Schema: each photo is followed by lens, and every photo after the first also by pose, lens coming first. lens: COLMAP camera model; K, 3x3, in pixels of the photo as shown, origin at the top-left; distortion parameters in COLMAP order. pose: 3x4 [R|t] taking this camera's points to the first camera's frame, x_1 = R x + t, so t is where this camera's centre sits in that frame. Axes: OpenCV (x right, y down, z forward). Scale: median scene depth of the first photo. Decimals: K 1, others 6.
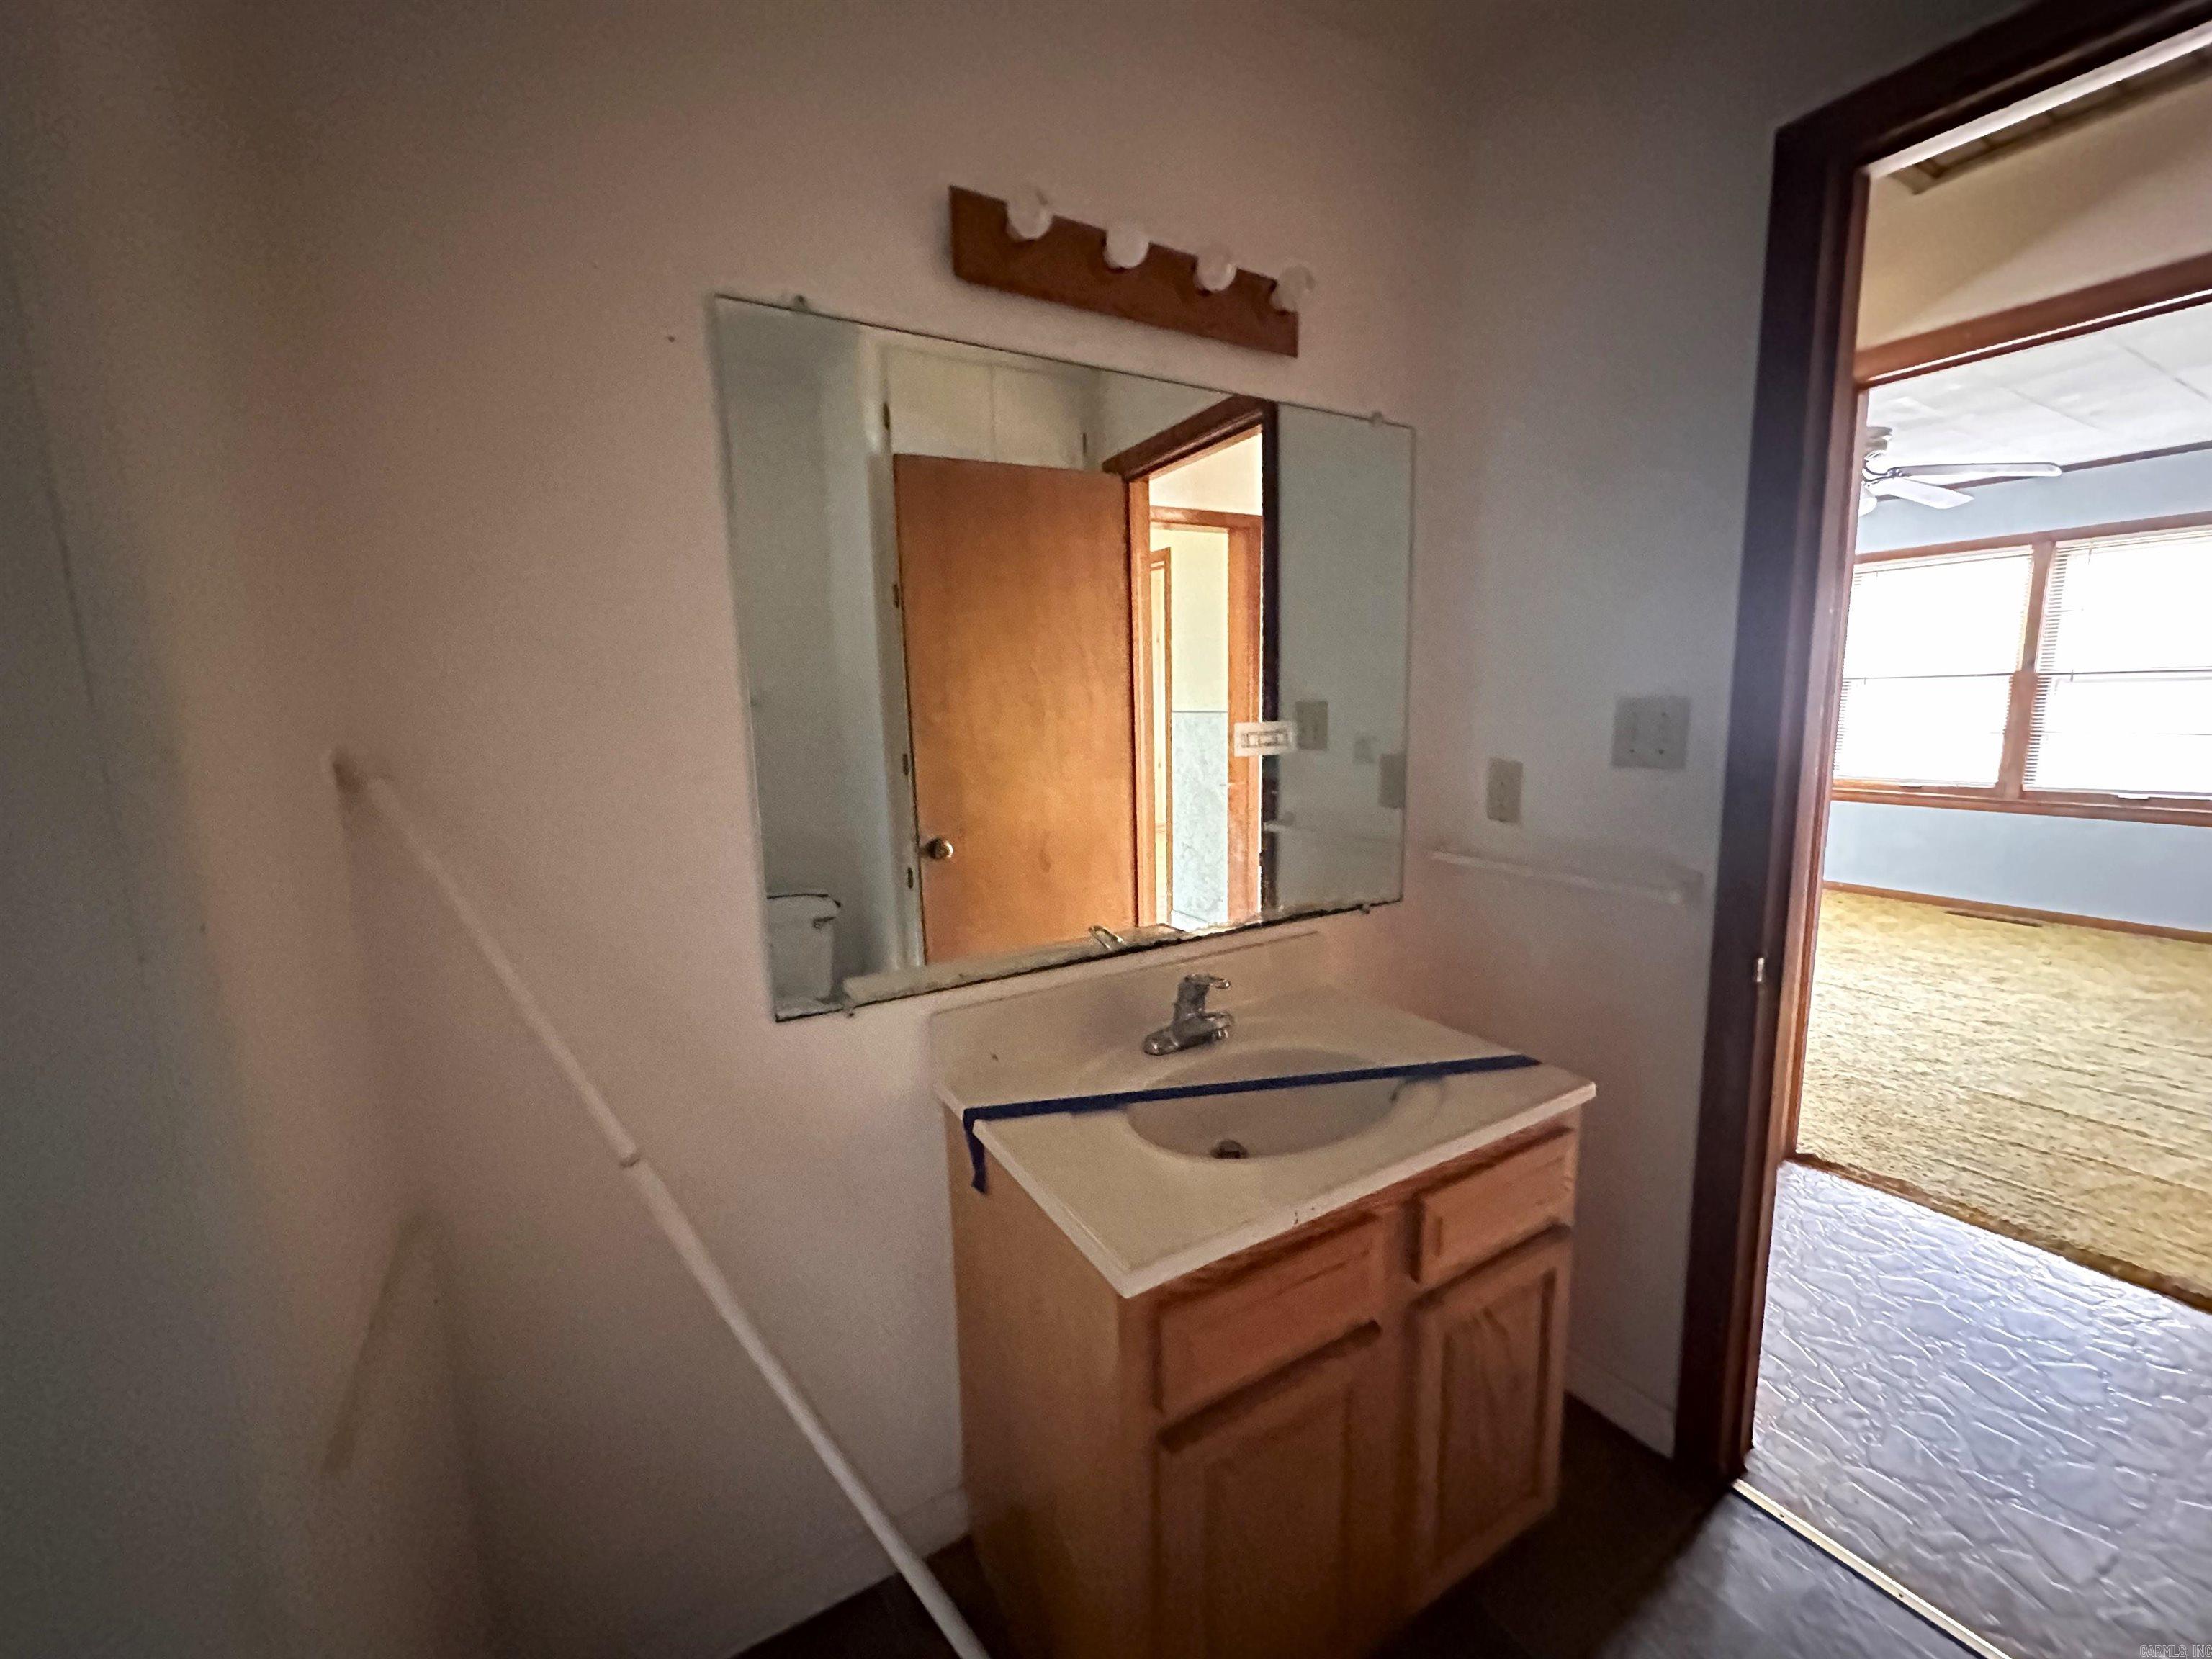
lens RADIAL K [[882.4, 0, 1108.5], [0, 882.4, 830.2], [0, 0, 1]] dist [-0.002509, 0.000796]
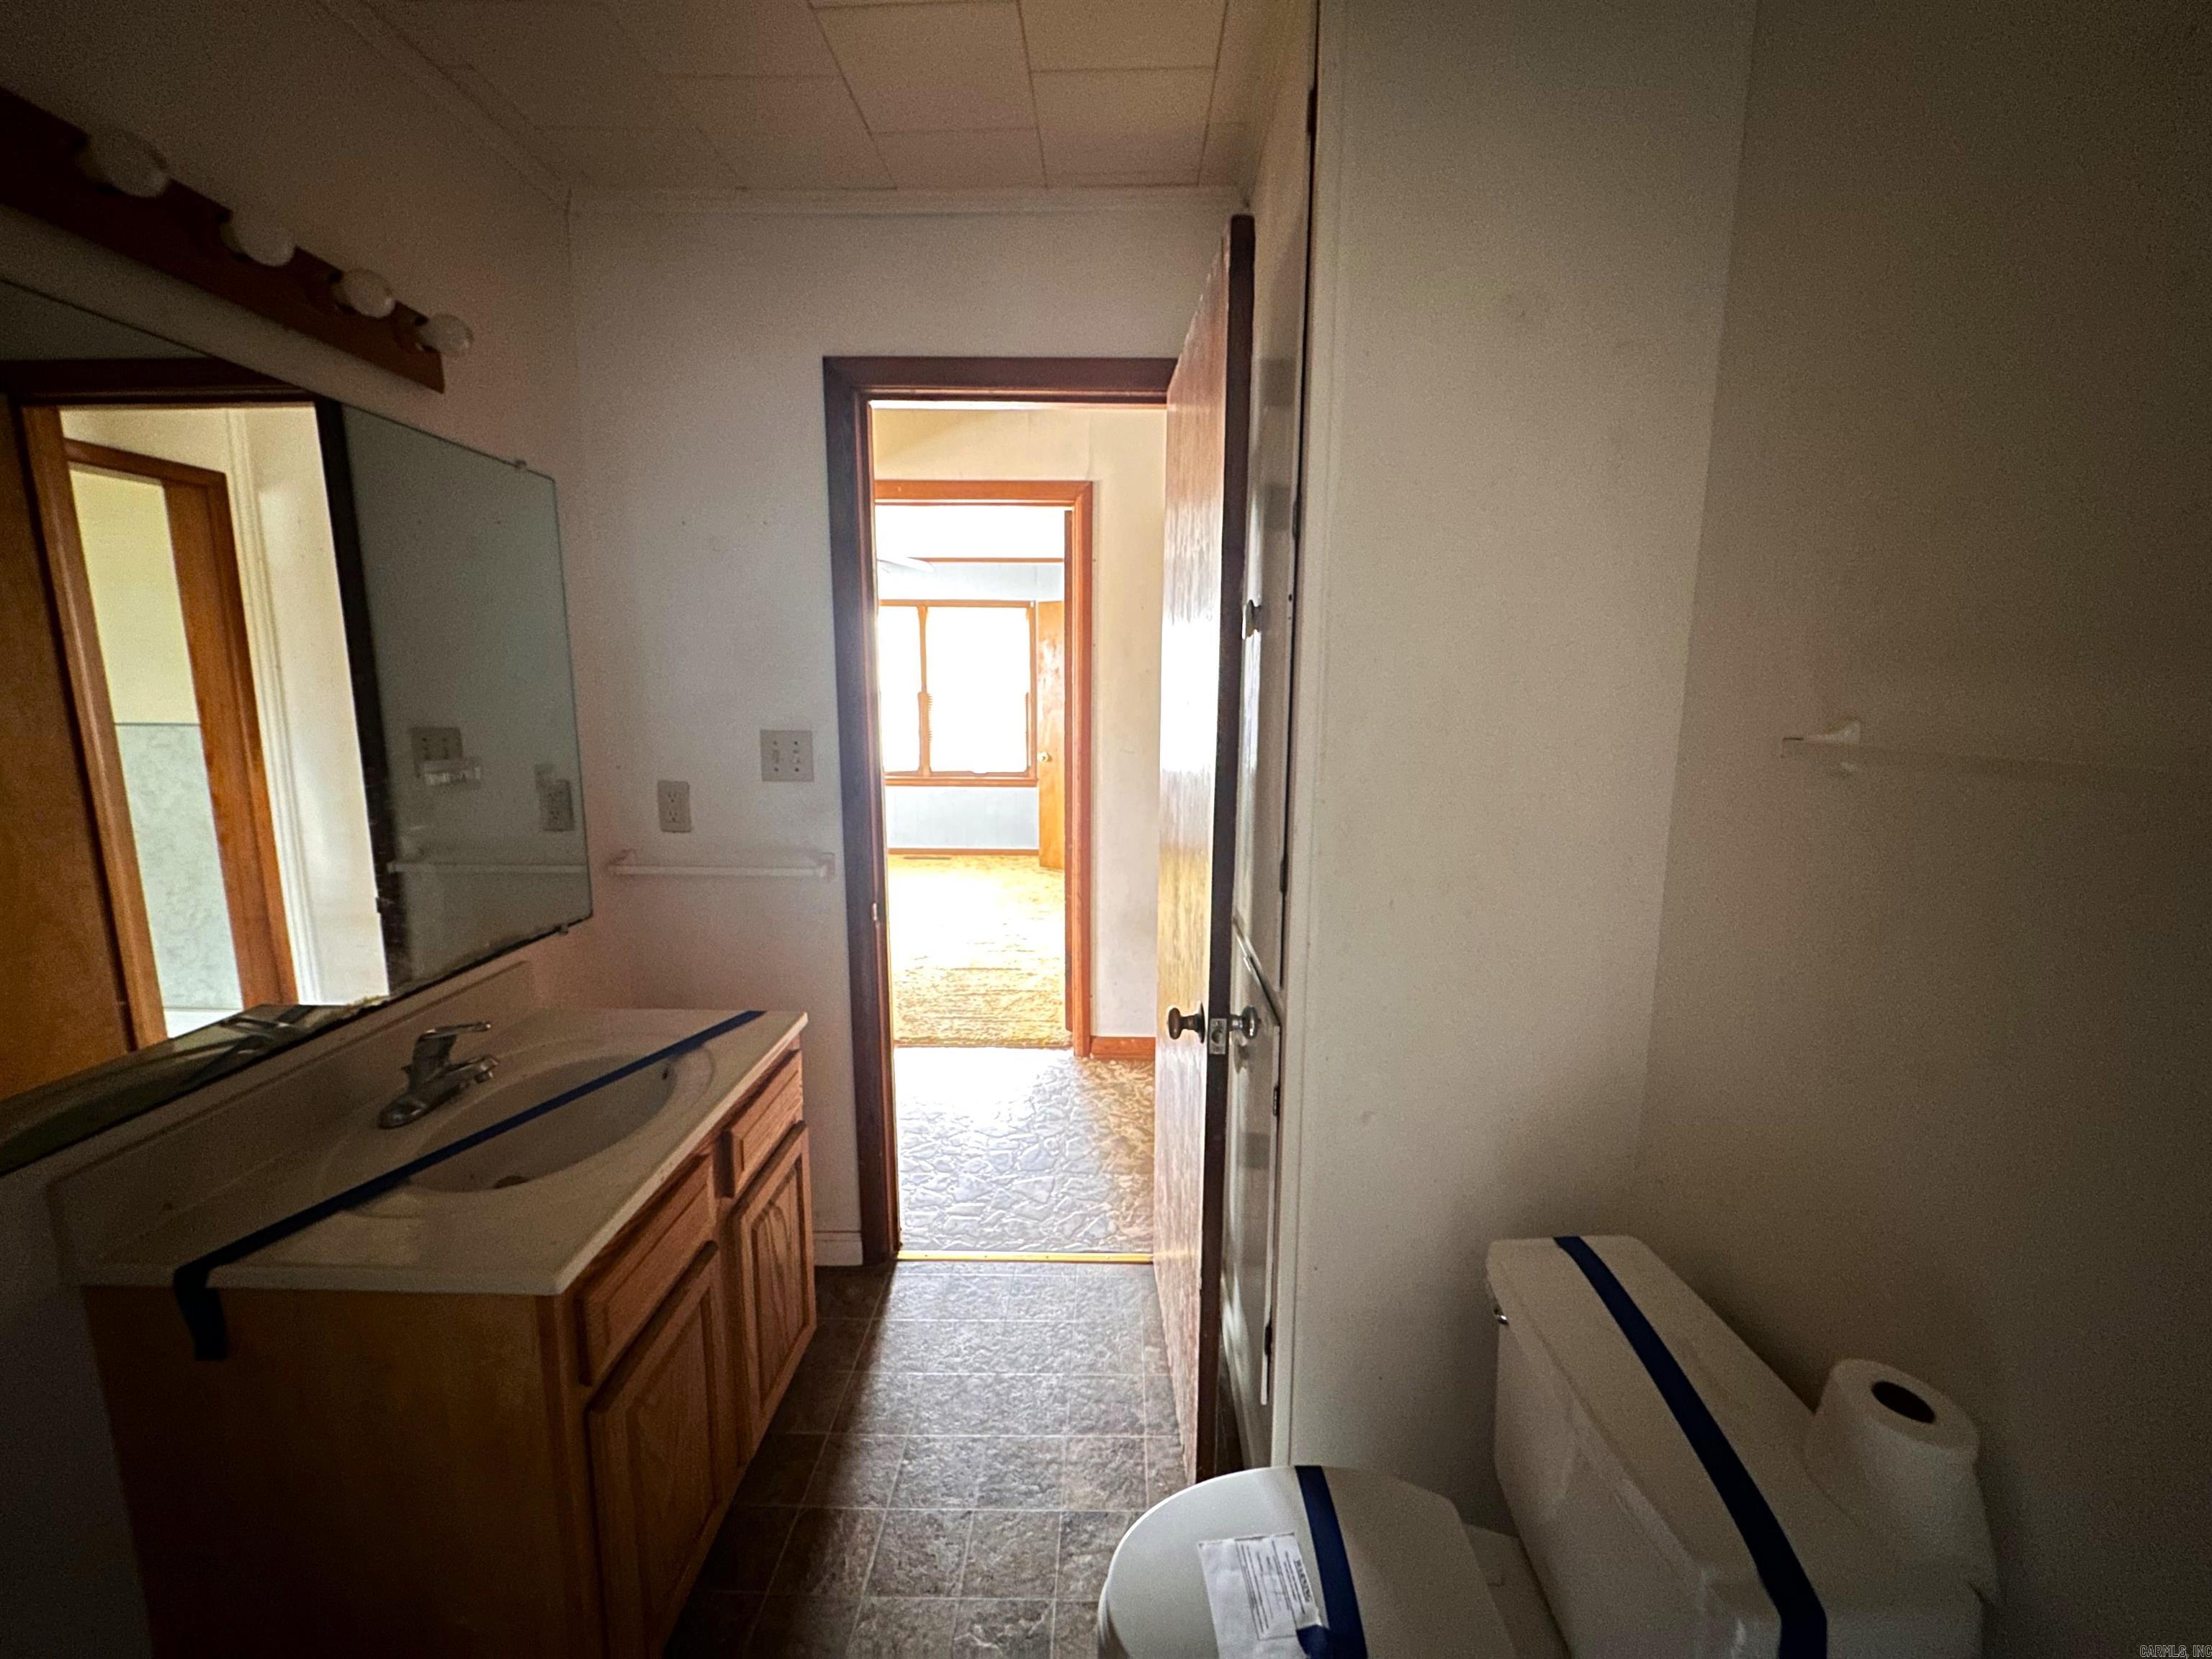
lens RADIAL K [[882.4, 0, 1110.4], [0, 882.4, 832.9], [0, 0, 1]] dist [-0.002509, 0.000796]
pose [[0.515017, -0.113489, 0.849634, -0.283099], [0.106810, 0.991968, 0.067757, -0.030222], [-0.850500, 0.055854, 0.523002, -0.122584]]
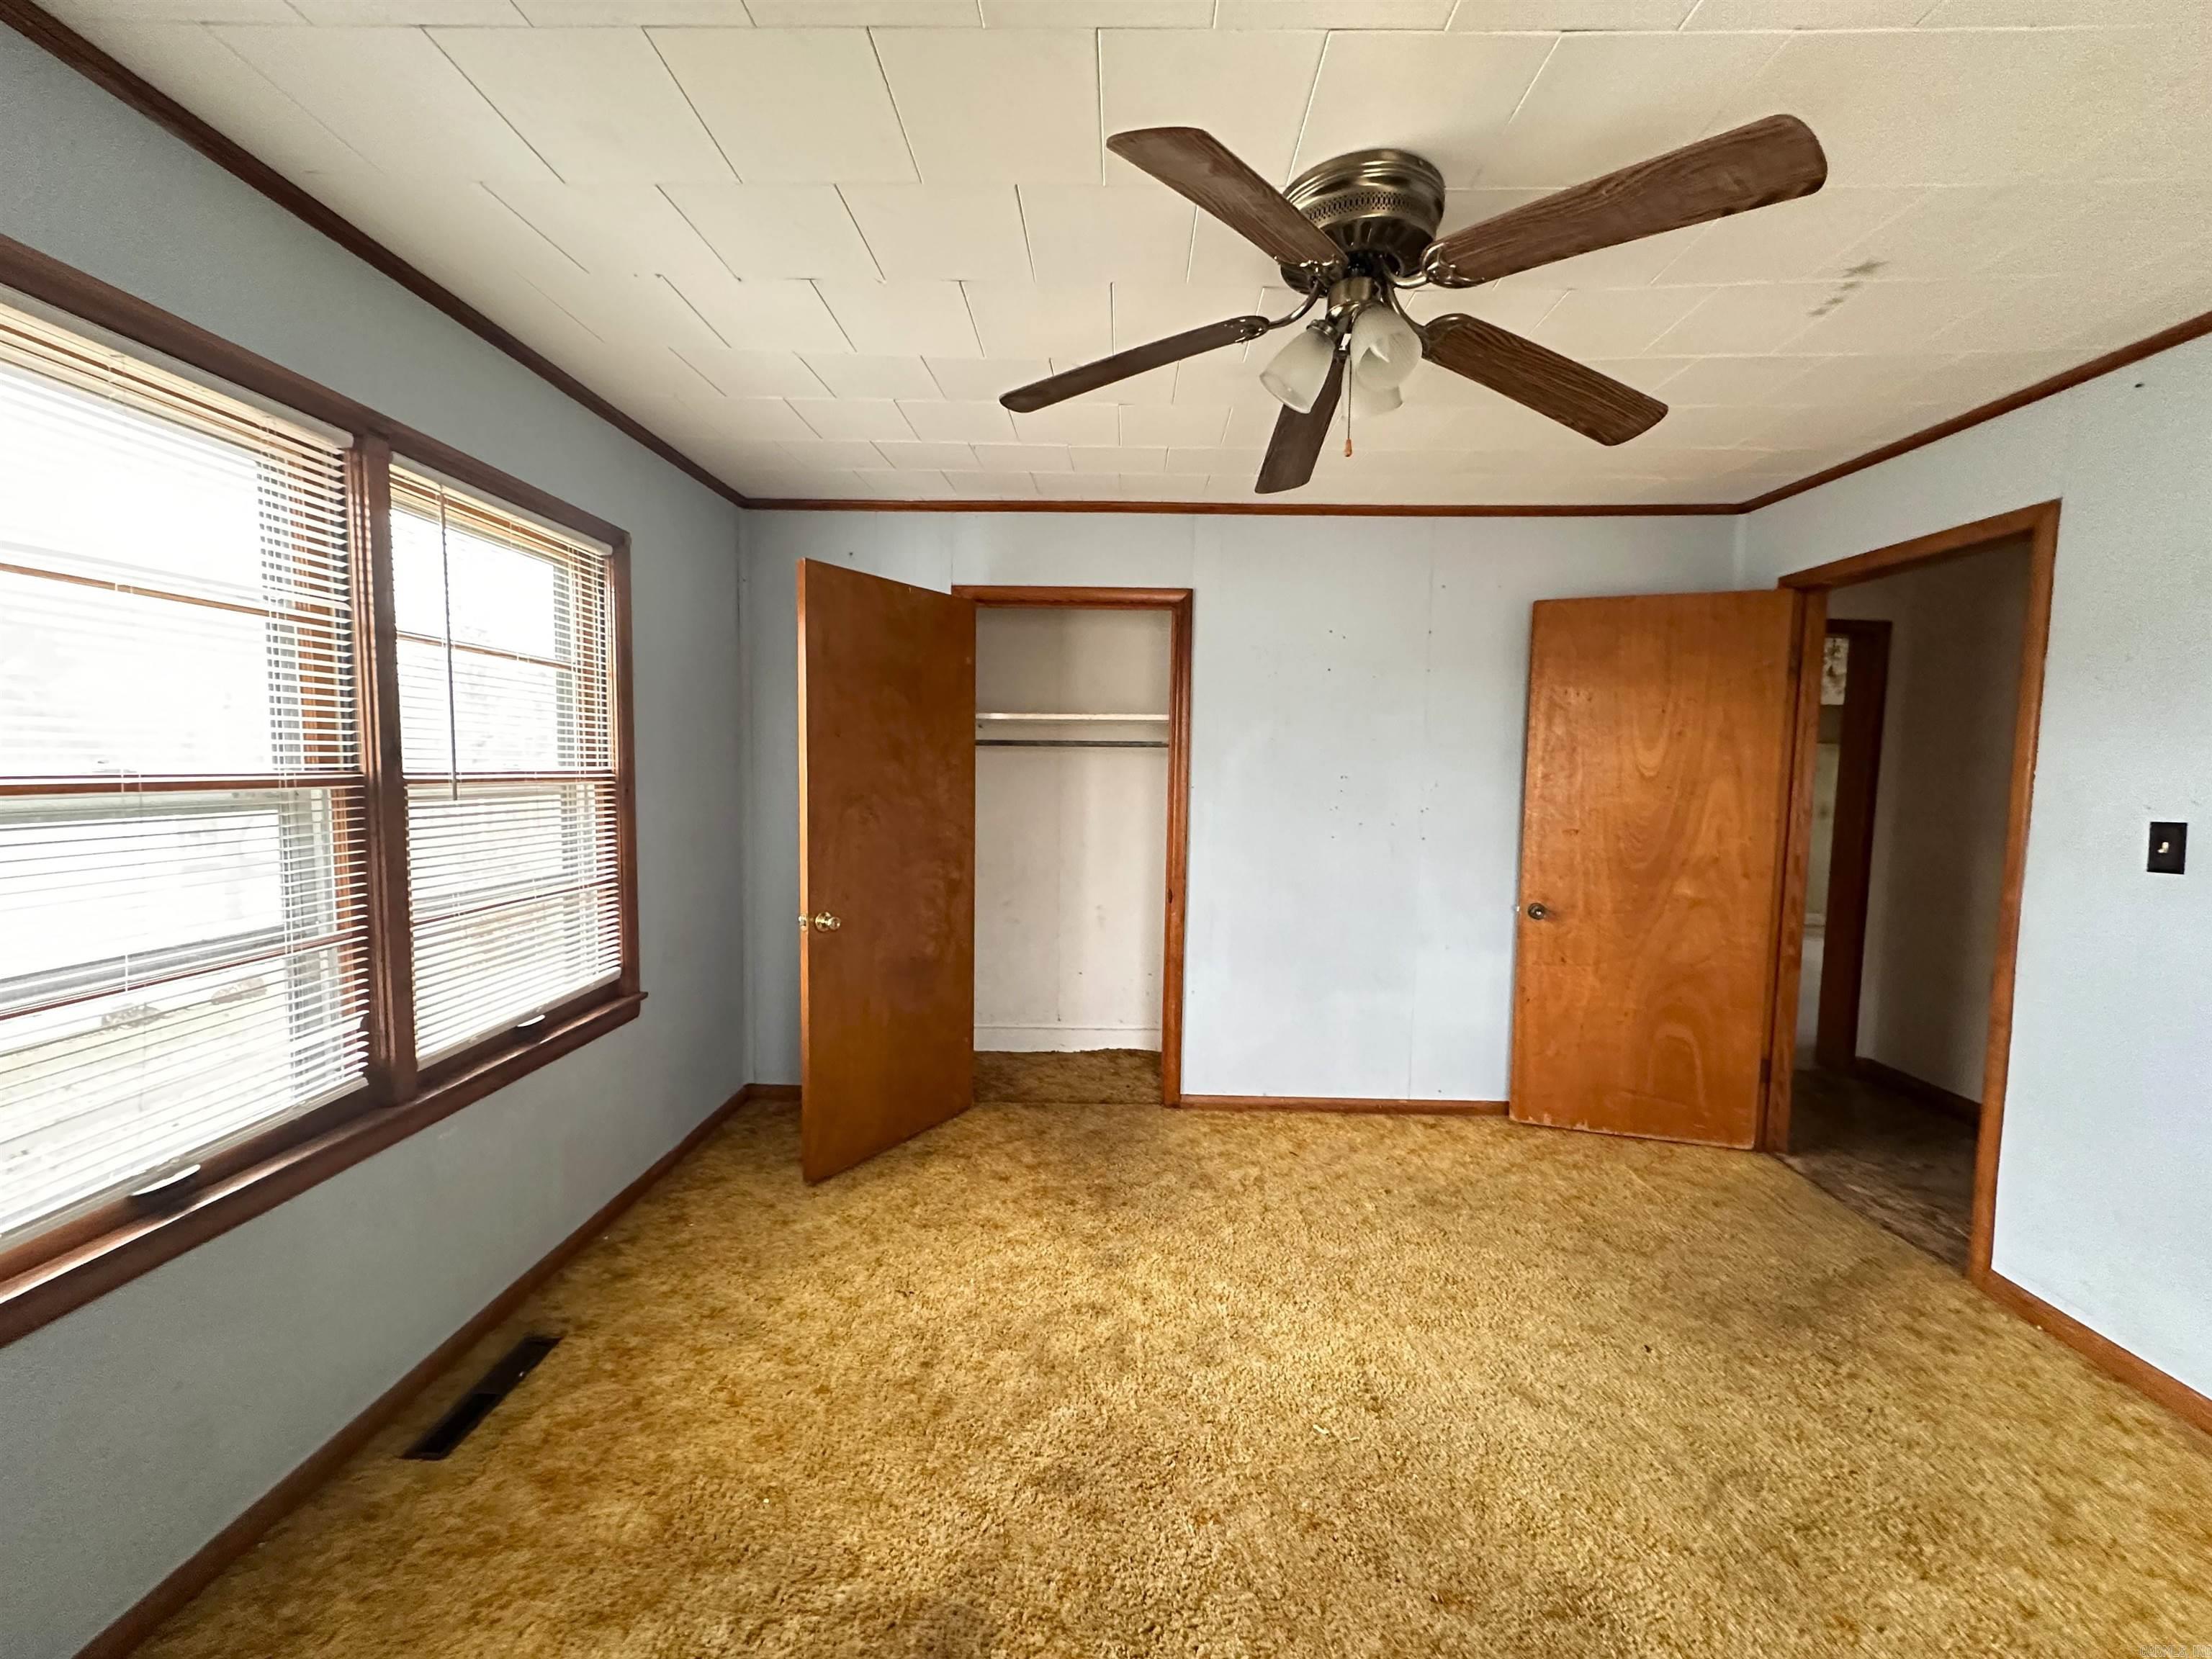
lens RADIAL K [[882.4, 0, 1103.4], [0, 882.4, 830.2], [0, 0, 1]] dist [-0.002509, 0.000796]
pose [[-0.846269, -0.022467, 0.532283, 1.738135], [0.091132, 0.978280, 0.186181, -0.598697], [-0.524904, 0.206067, -0.825840, 3.474783]]
